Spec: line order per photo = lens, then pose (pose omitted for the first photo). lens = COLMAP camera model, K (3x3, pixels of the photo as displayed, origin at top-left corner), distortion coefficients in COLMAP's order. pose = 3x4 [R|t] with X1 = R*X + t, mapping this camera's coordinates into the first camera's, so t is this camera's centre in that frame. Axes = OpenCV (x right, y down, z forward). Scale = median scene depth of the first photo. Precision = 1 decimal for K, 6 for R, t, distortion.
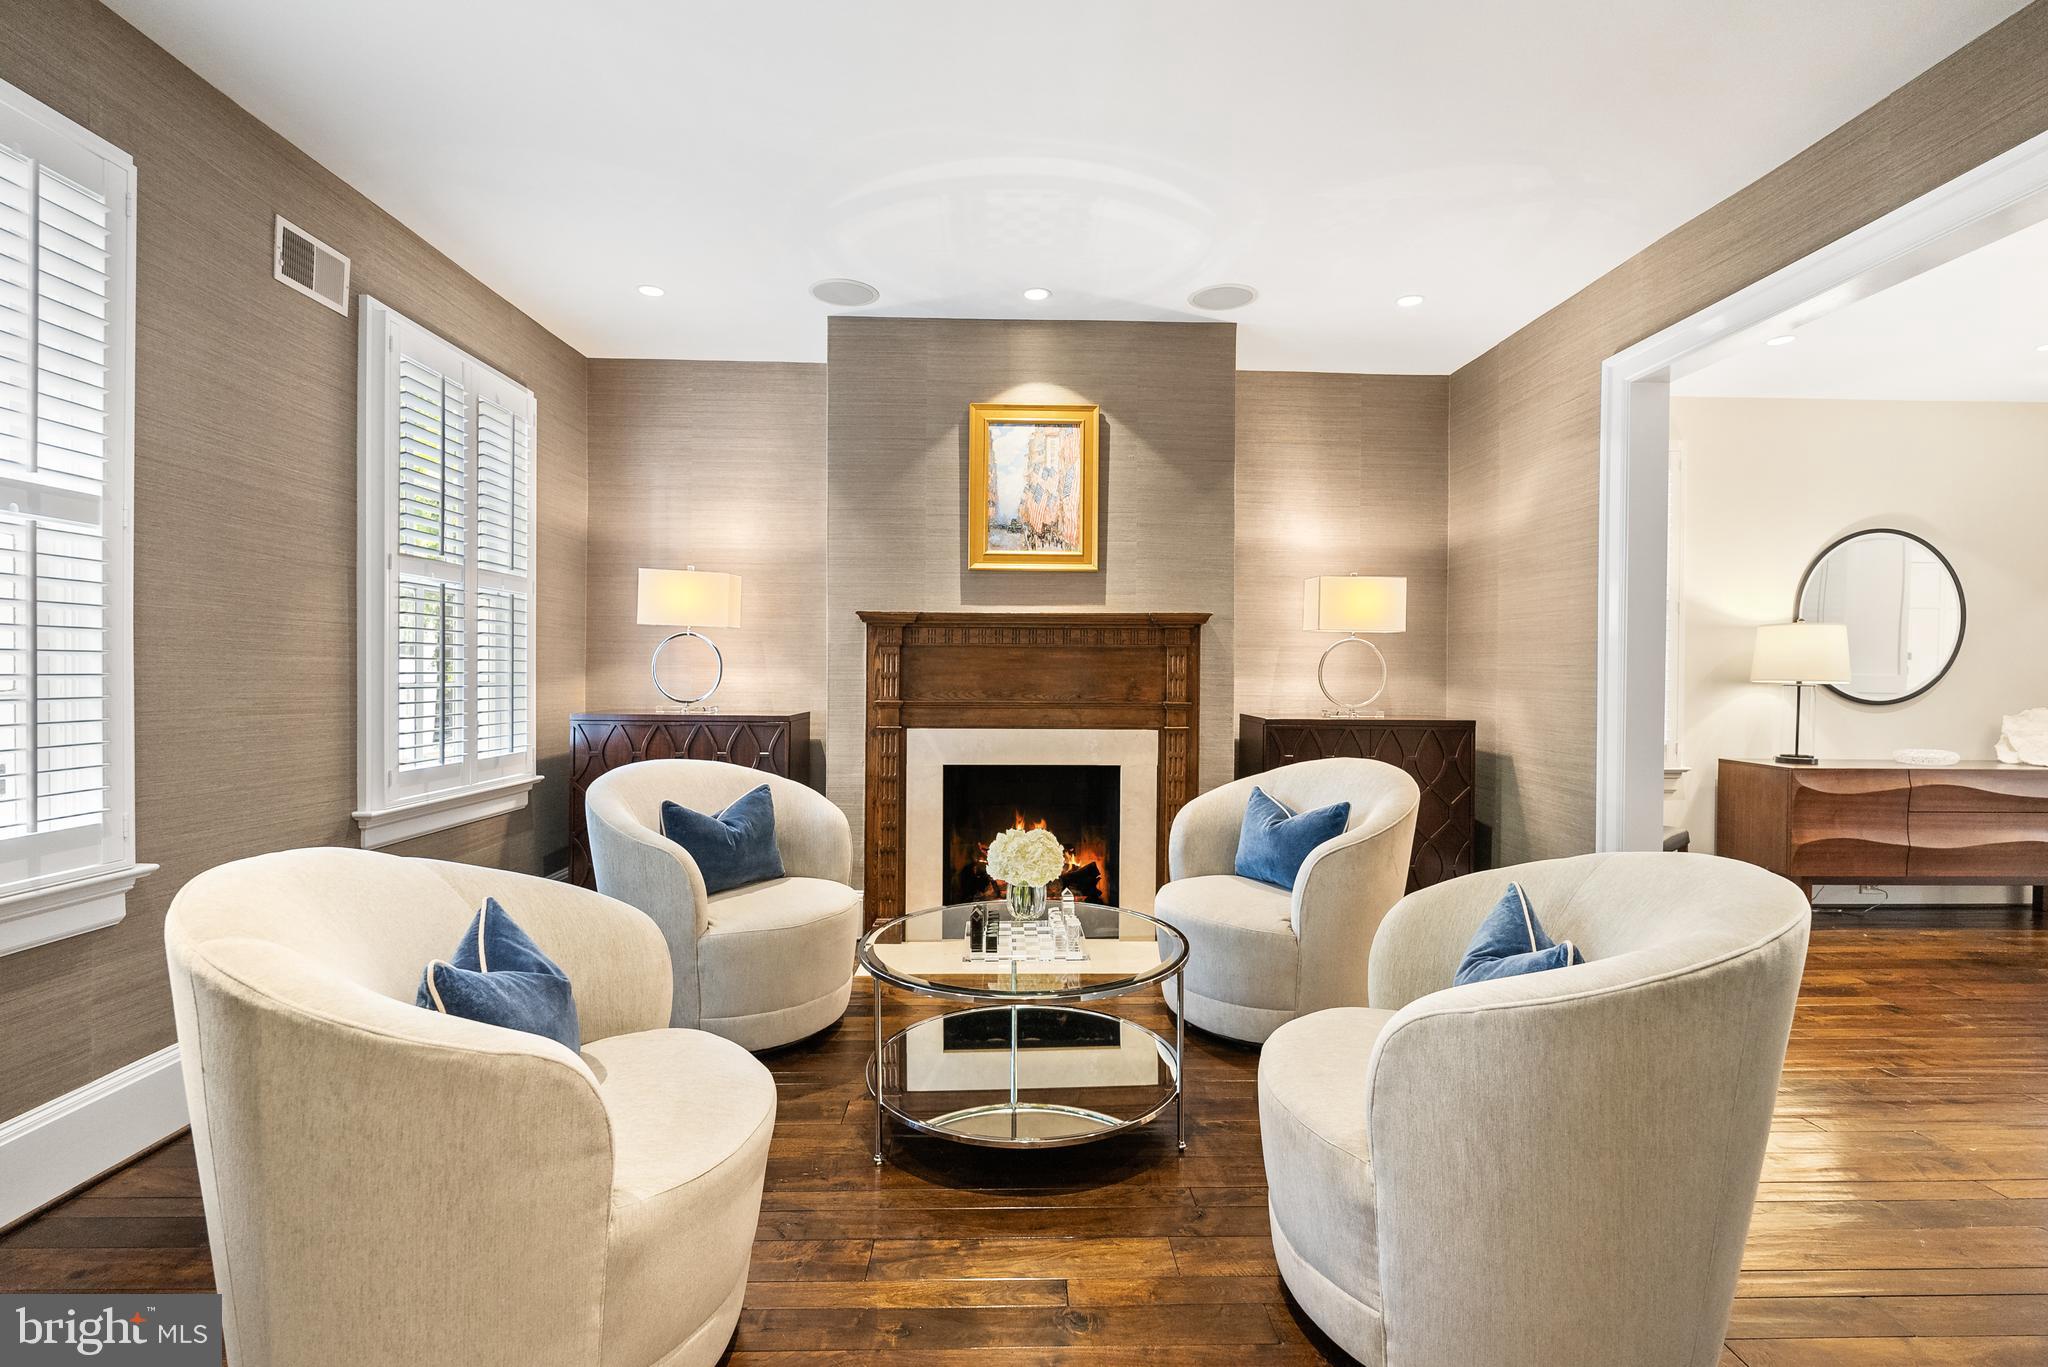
lens RADIAL K [[912.0, 0, 1026.8], [0, 912.0, 678.4], [0, 0, 1]] dist [-0.002636, -0.000395]
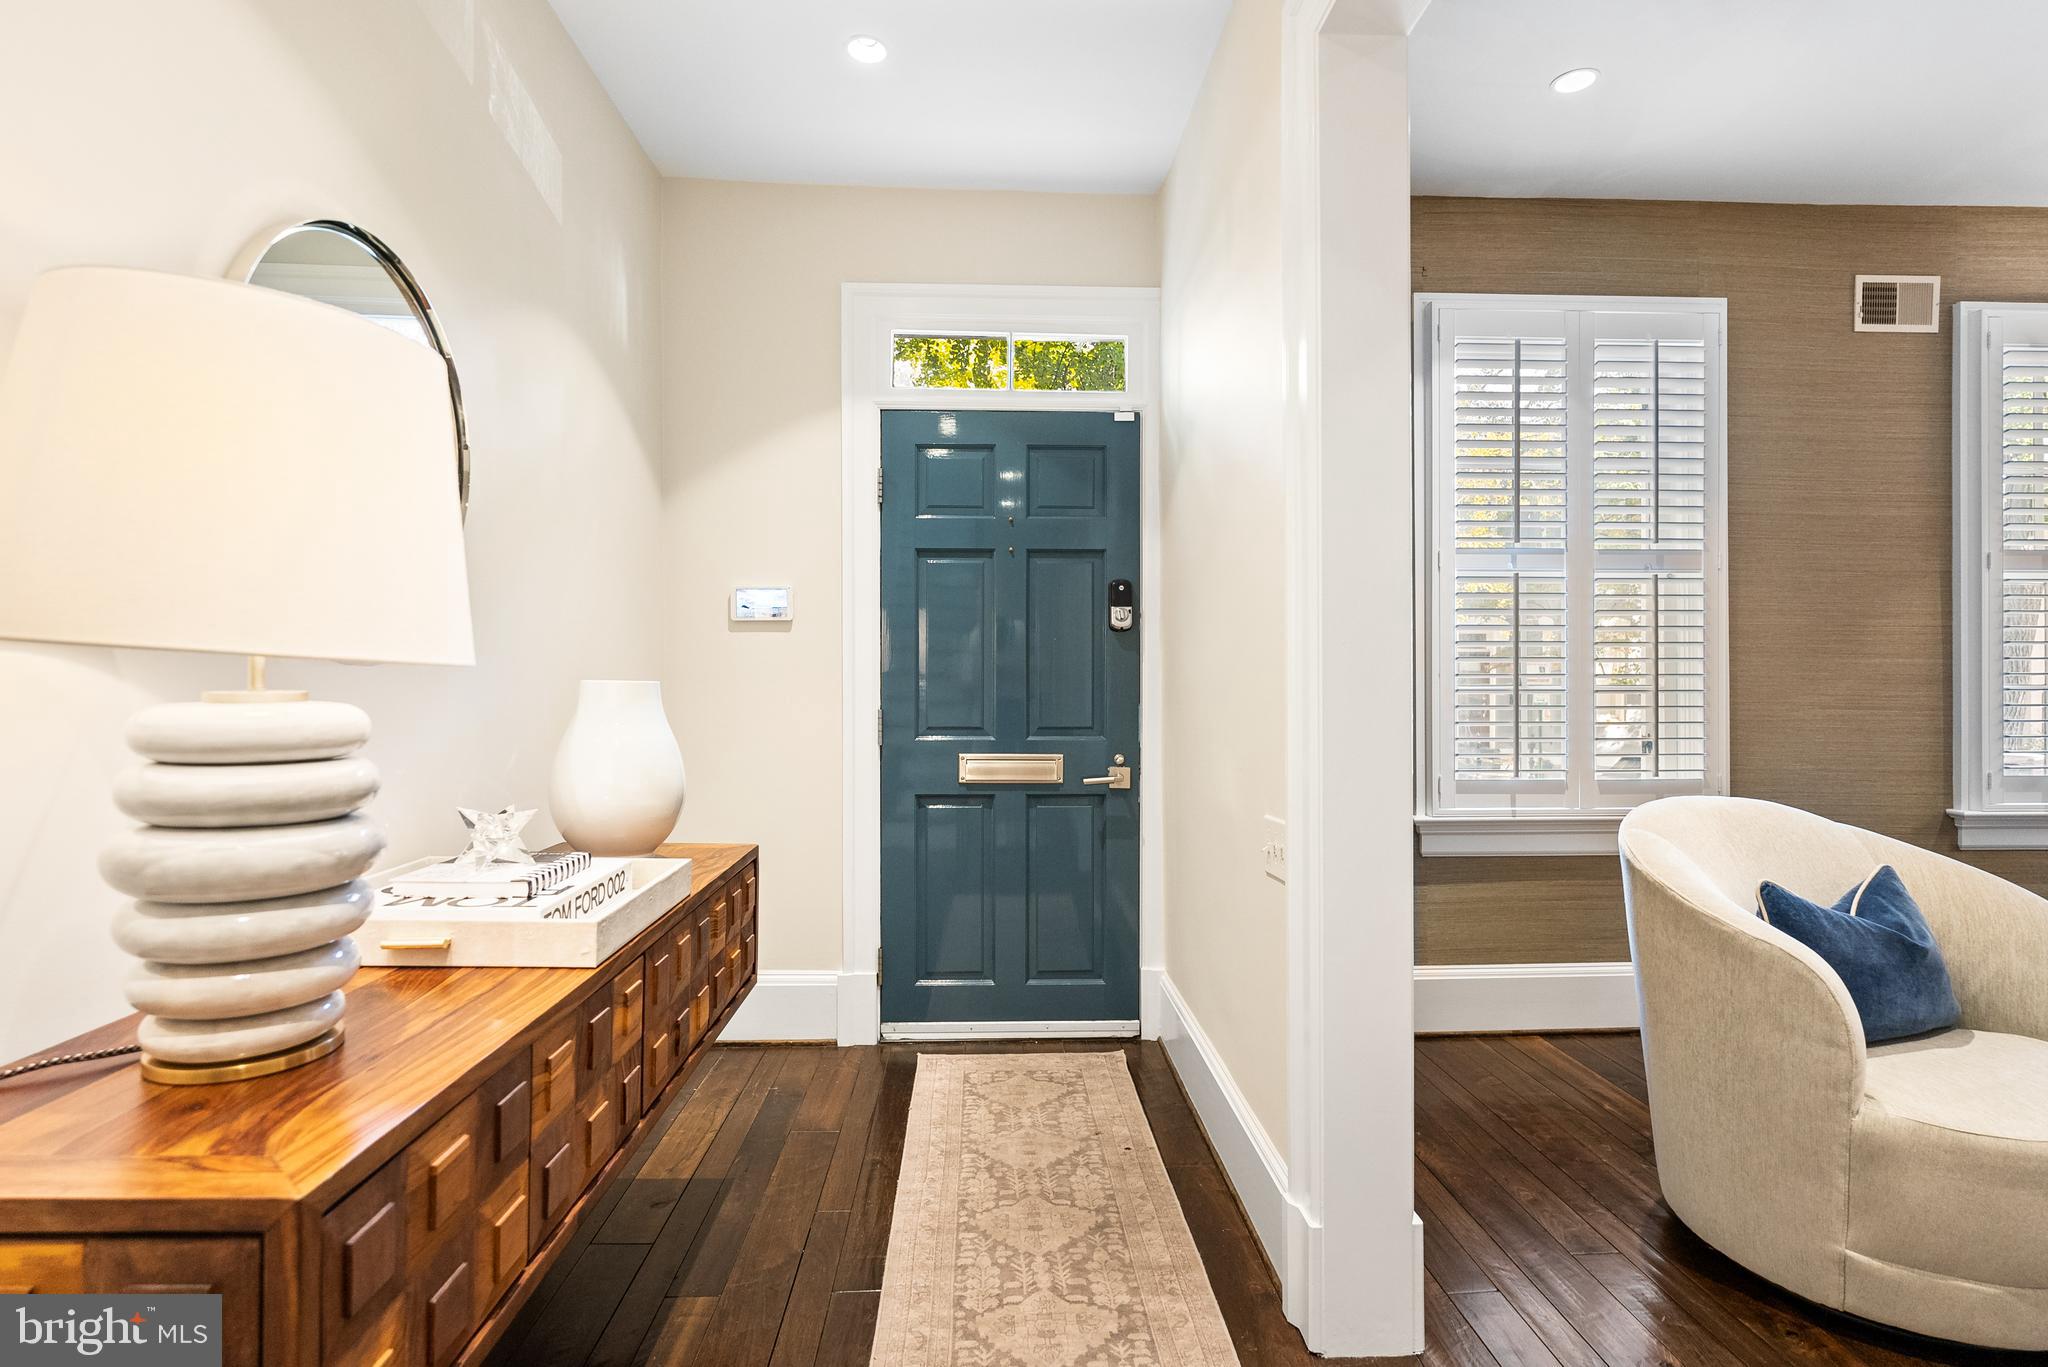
lens RADIAL K [[1064.2, 0, 1024.0], [0, 1064.2, 677.2], [0, 0, 1]] dist [-0.001229, -0.000210]
pose [[0.020308, -0.006984, -0.999769, 0.489008], [-0.005020, 0.999962, -0.007088, 0.013130], [0.999781, 0.005163, 0.020272, -0.076650]]
